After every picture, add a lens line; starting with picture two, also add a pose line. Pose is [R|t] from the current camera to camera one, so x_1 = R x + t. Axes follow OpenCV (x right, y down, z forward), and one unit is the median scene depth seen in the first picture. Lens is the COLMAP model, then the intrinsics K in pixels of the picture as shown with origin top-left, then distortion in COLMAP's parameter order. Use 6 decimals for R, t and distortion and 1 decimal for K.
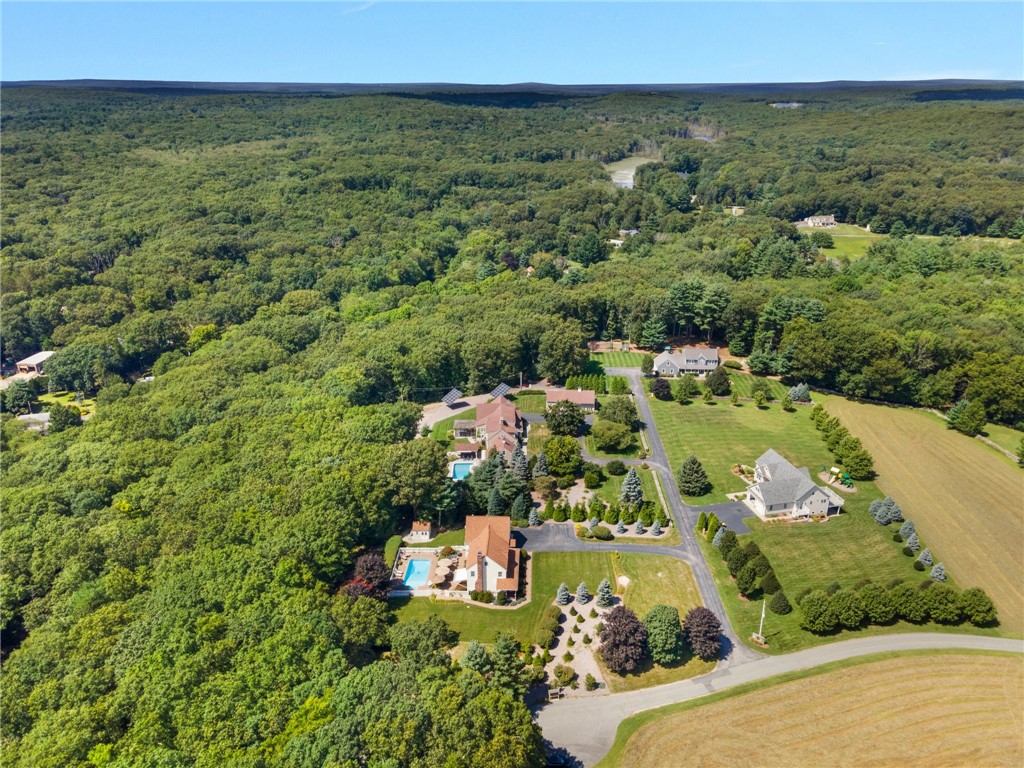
lens RADIAL K [[721.2, 0, 512.0], [0, 721.2, 384.0], [0, 0, 1]] dist [0.002518, 0.004471]
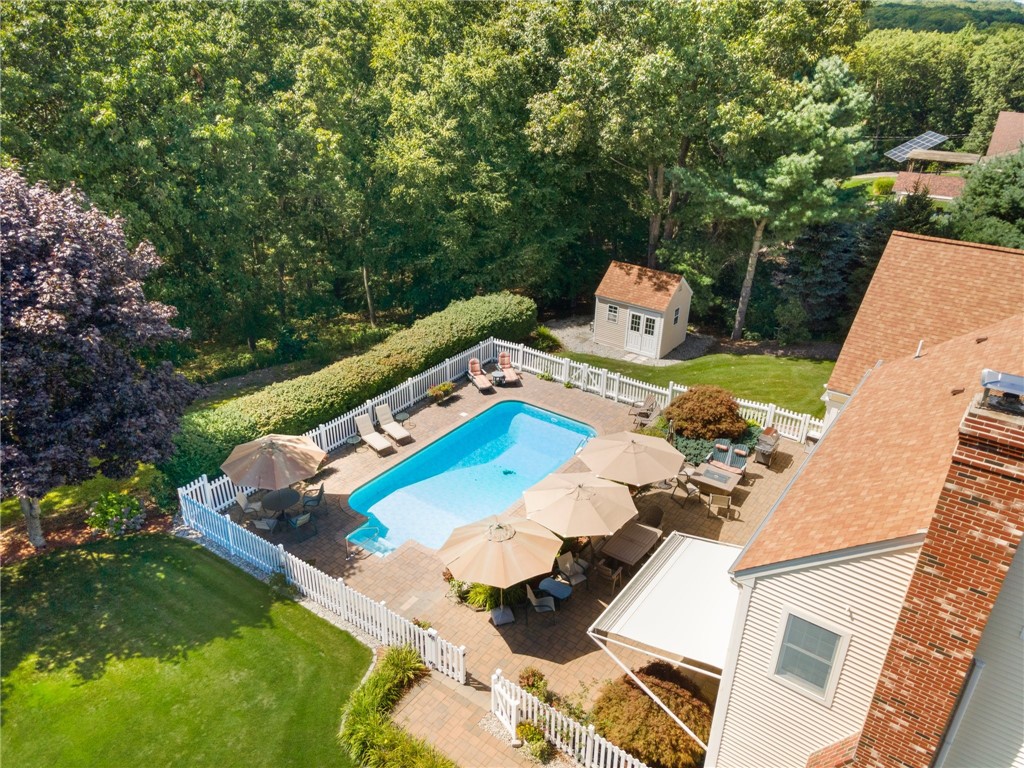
lens RADIAL K [[721.2, 0, 512.0], [0, 721.2, 384.0], [0, 0, 1]] dist [0.002518, 0.004471]
pose [[0.820731, 0.272245, -0.502279, -0.045214], [-0.231629, 0.962227, 0.143060, 0.211609], [0.522254, -0.001072, 0.852789, 0.838238]]
